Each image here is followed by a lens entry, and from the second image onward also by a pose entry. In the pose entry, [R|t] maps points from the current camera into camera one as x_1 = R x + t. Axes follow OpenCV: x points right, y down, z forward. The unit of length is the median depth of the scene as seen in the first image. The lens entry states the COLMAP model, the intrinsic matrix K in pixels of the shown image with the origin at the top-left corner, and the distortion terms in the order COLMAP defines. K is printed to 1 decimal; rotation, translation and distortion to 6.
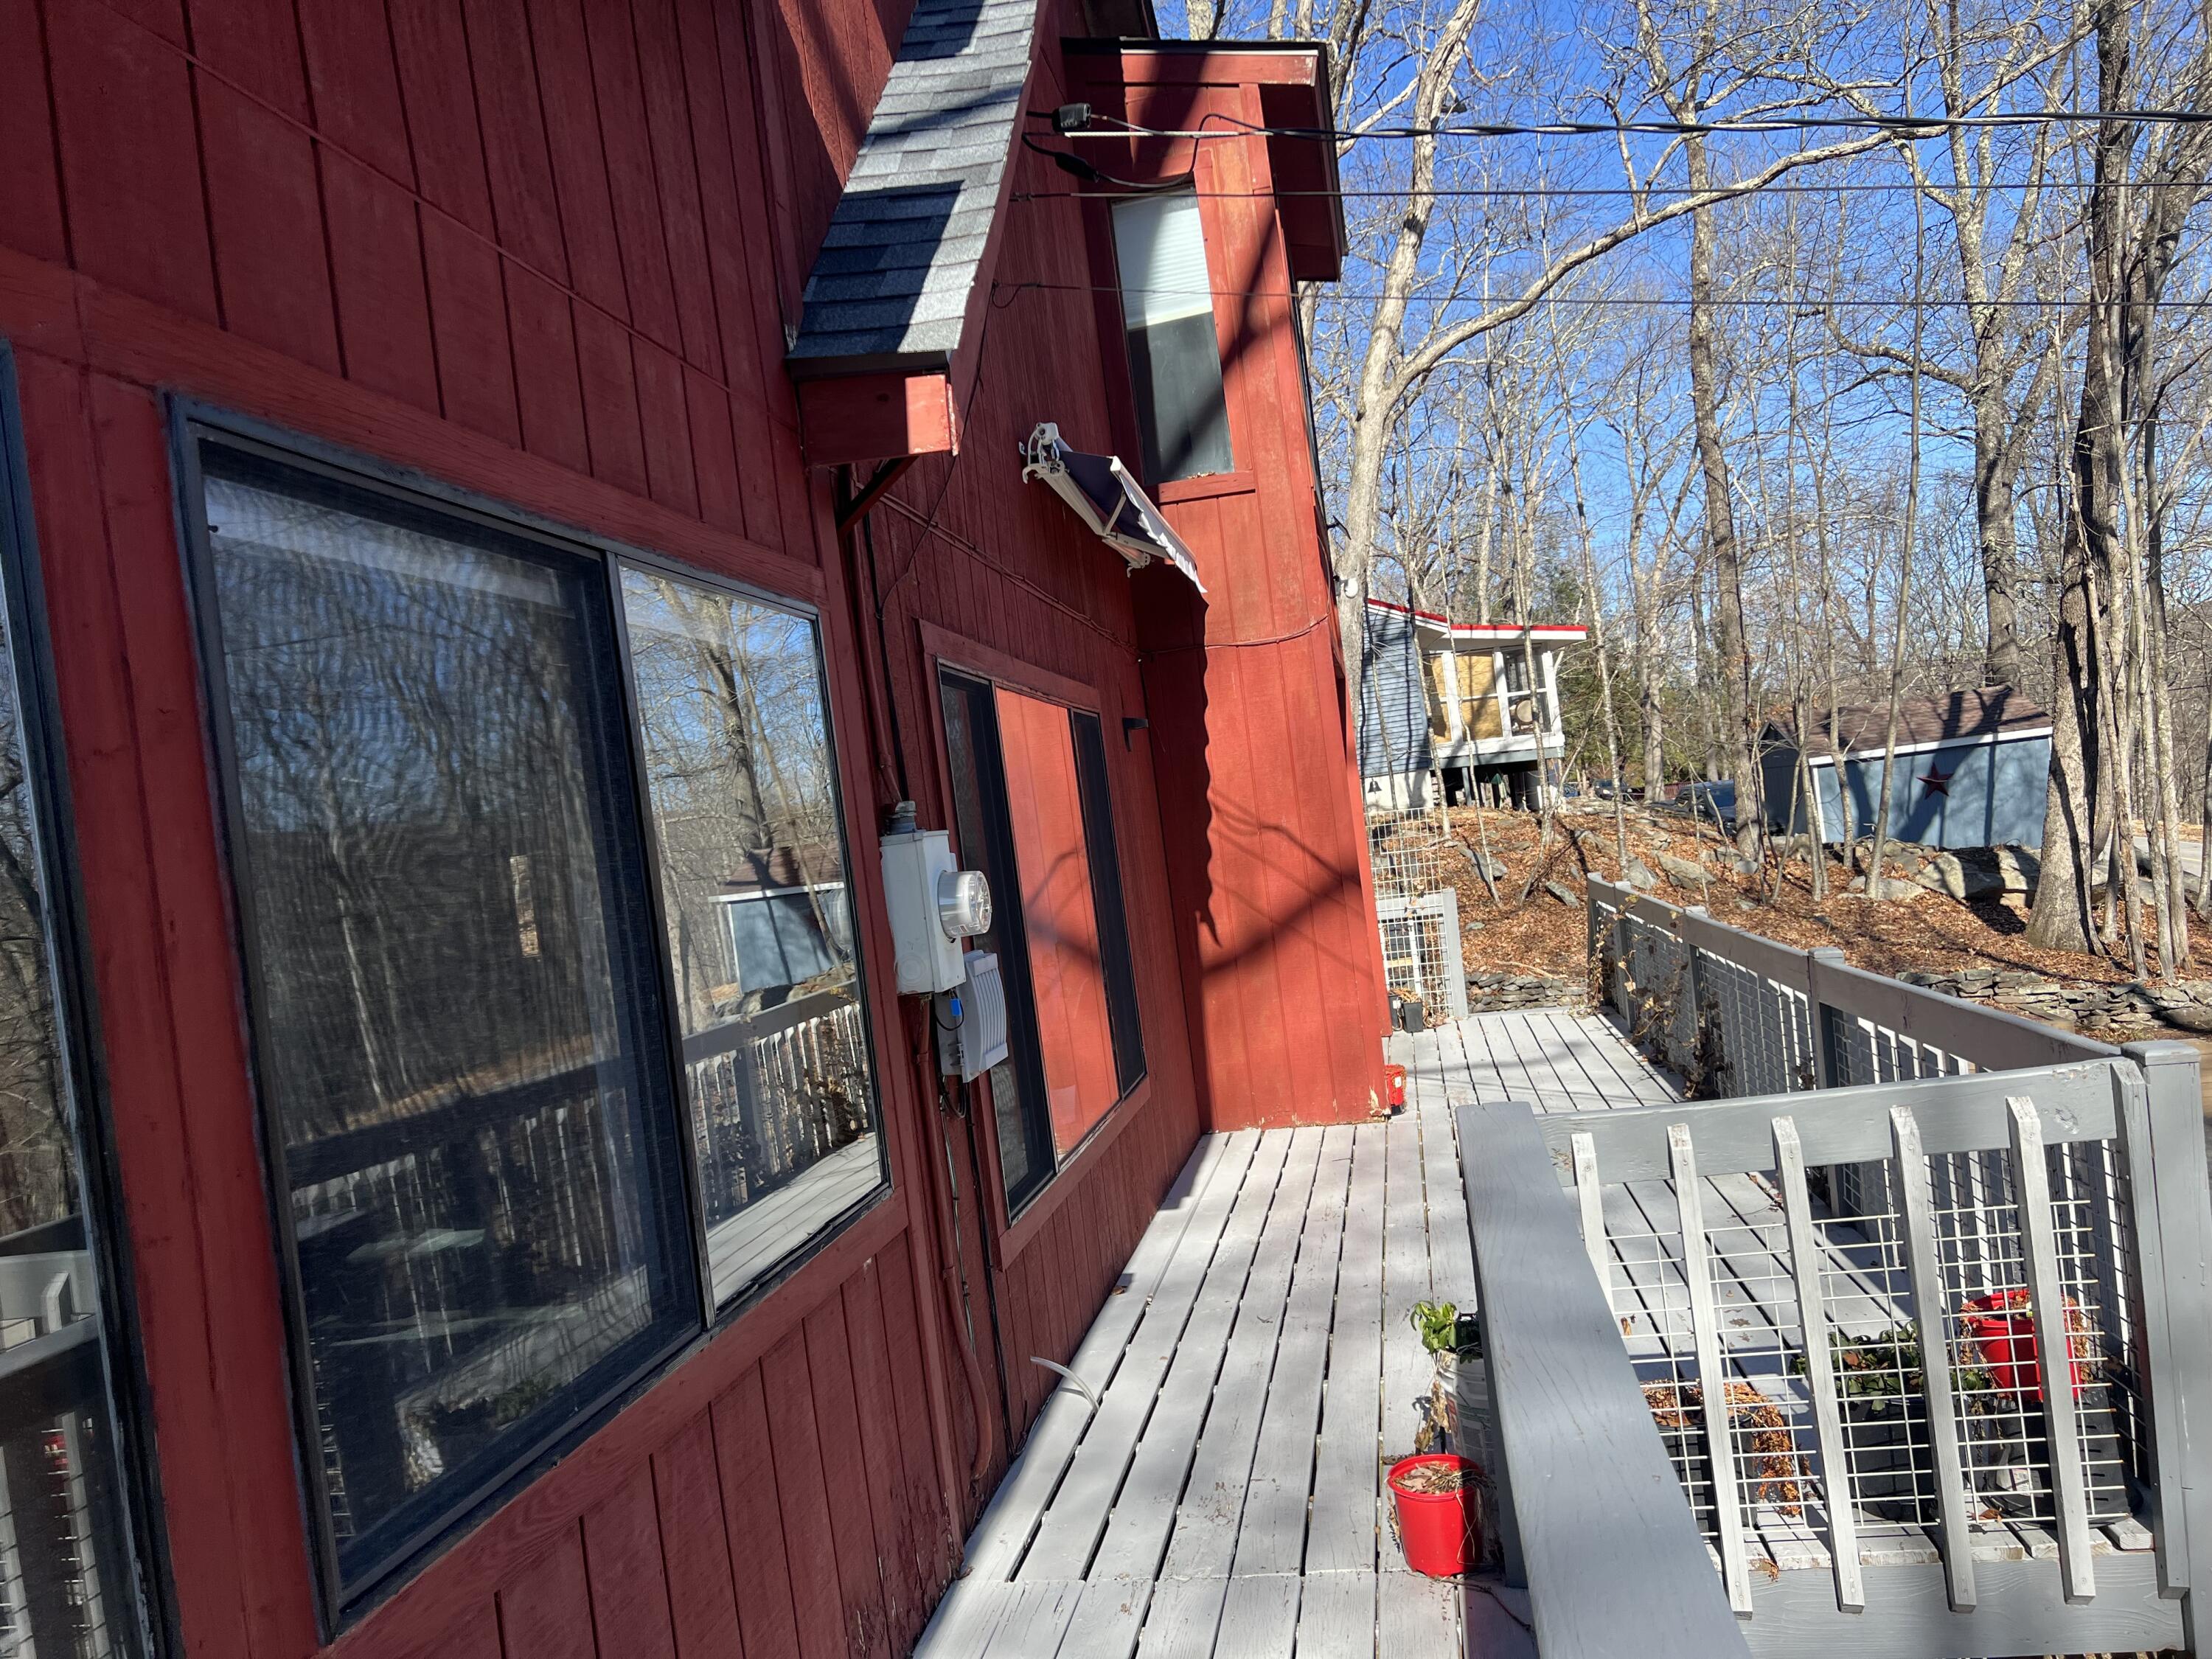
lens RADIAL K [[1653.8, 0, 1114.7], [0, 1653.8, 841.0], [0, 0, 1]] dist [0.063080, -0.034432]
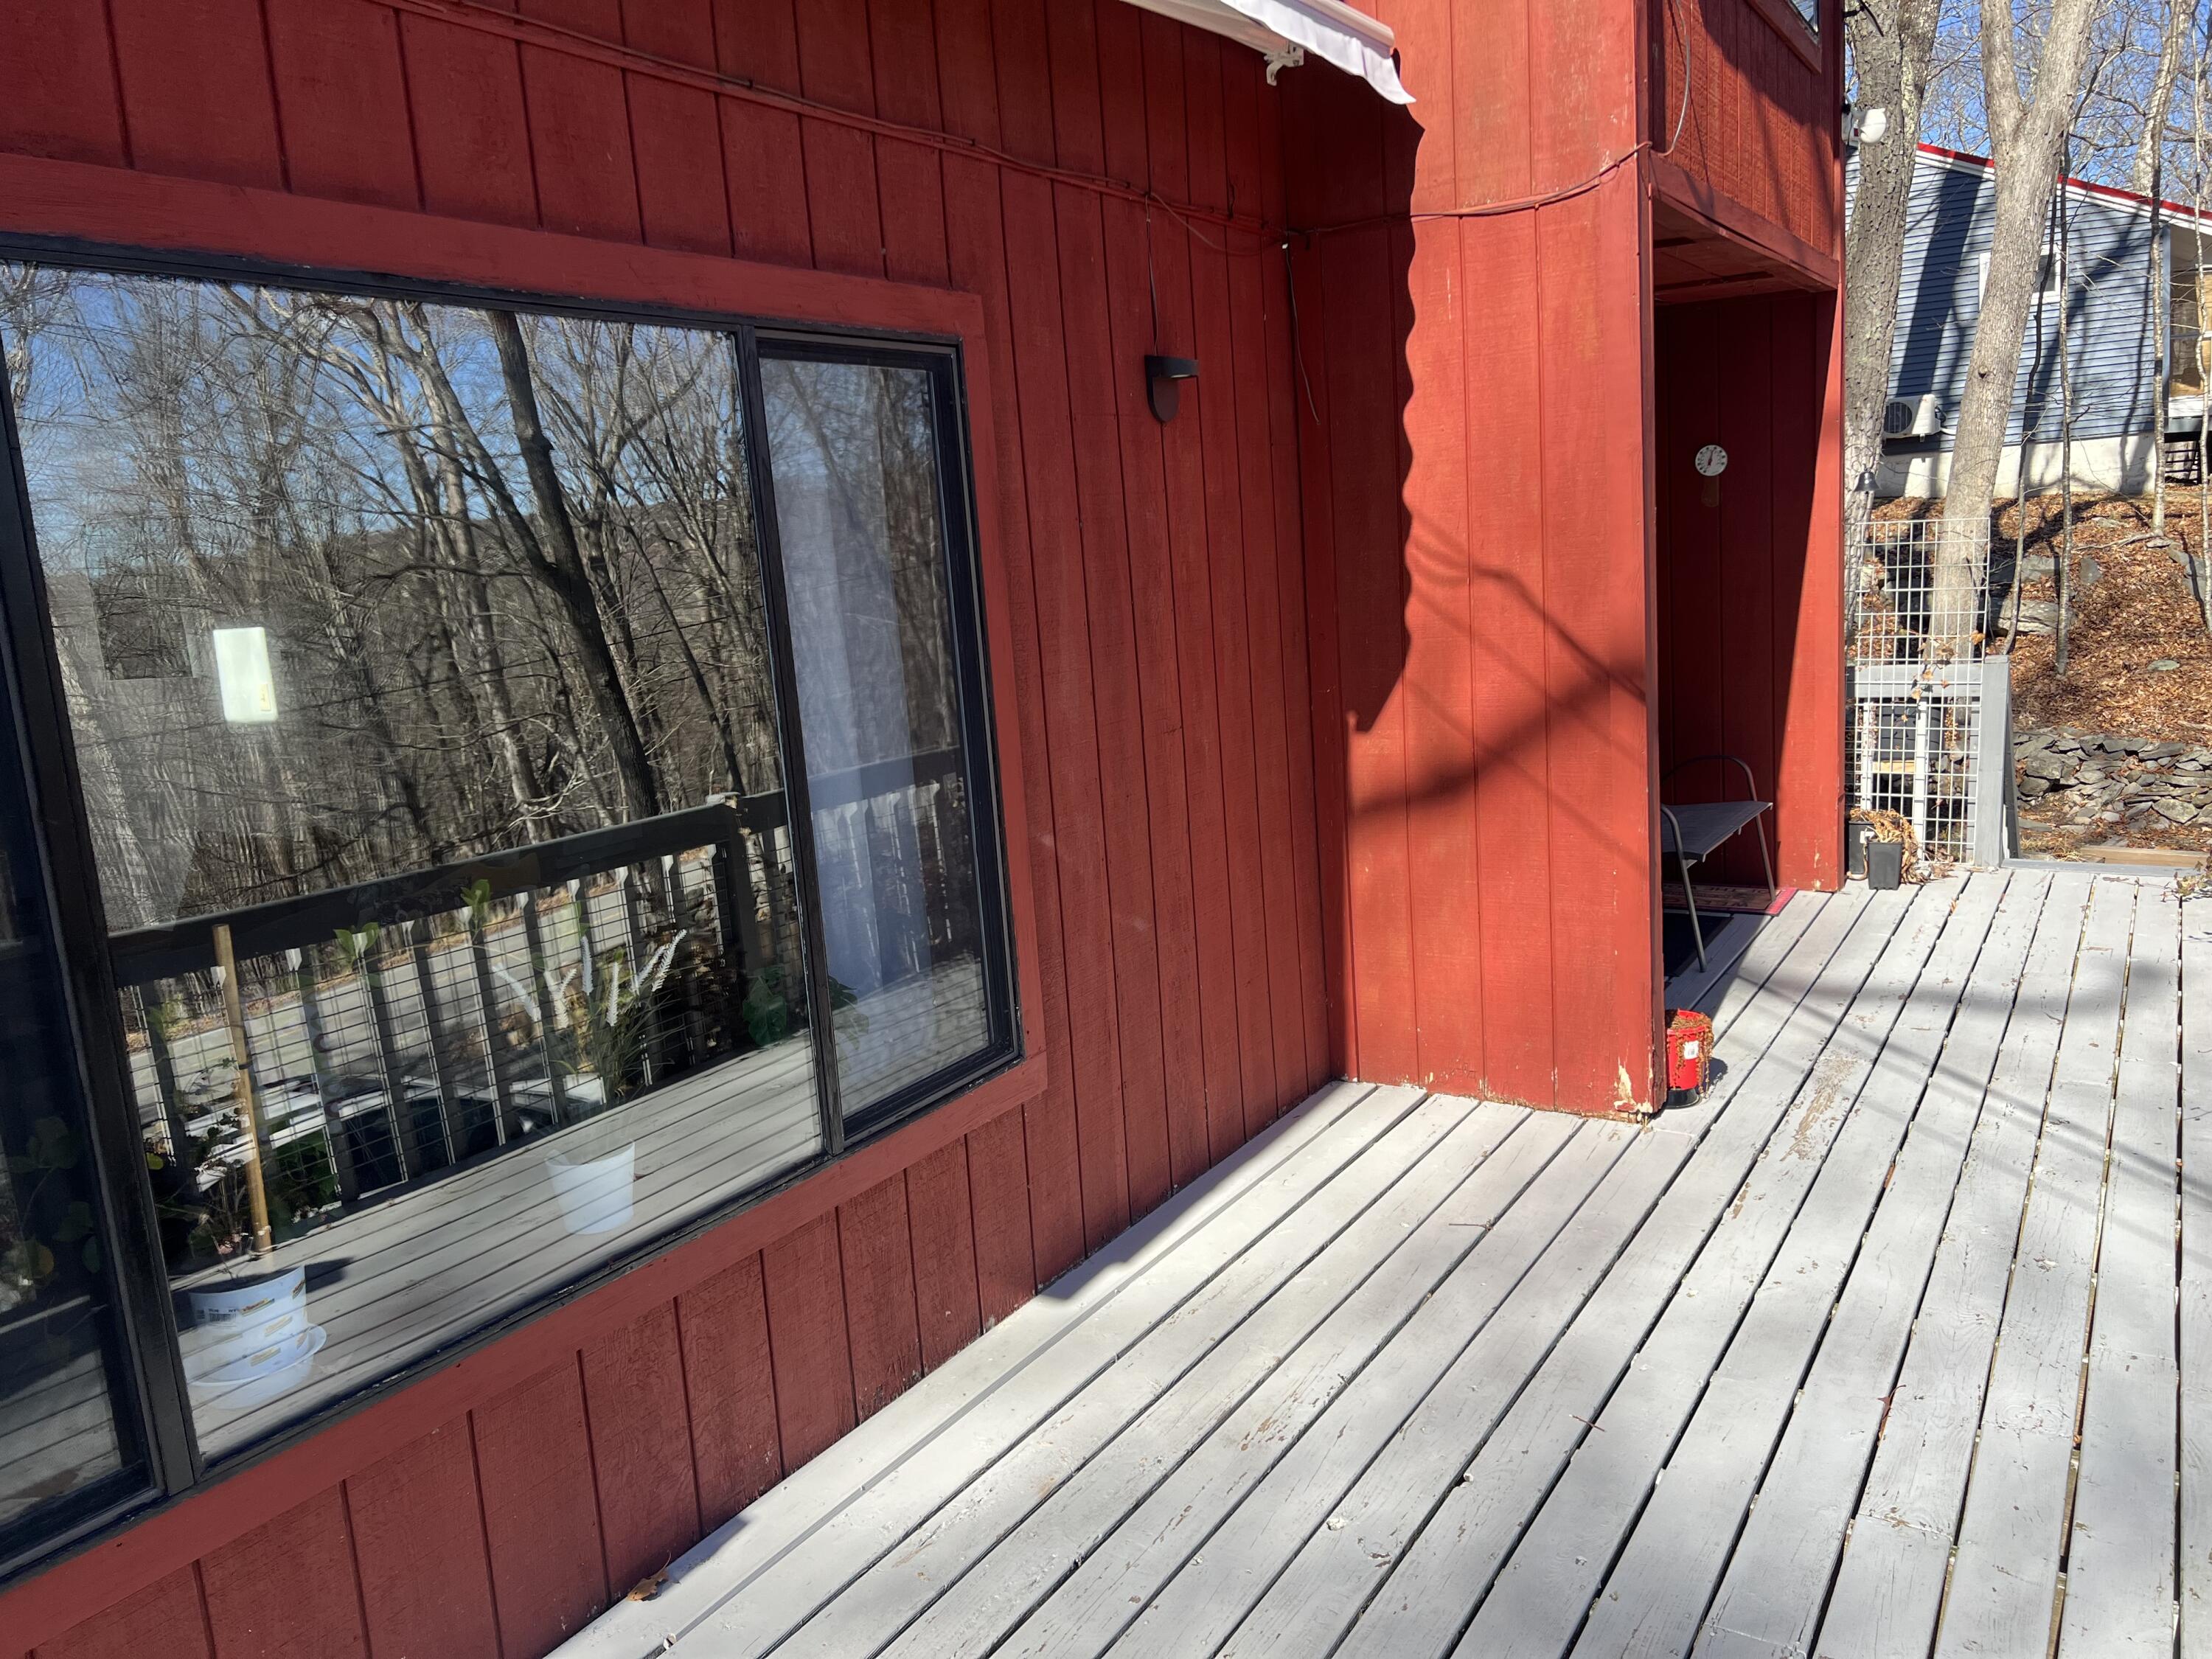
lens RADIAL K [[1653.8, 0, 1096.5], [0, 1653.8, 821.7], [0, 0, 1]] dist [0.063080, -0.034432]
pose [[0.924085, 0.124934, -0.361191, 0.180597], [-0.049770, 0.976351, 0.210383, -0.036831], [0.378933, -0.176435, 0.908449, 0.437130]]
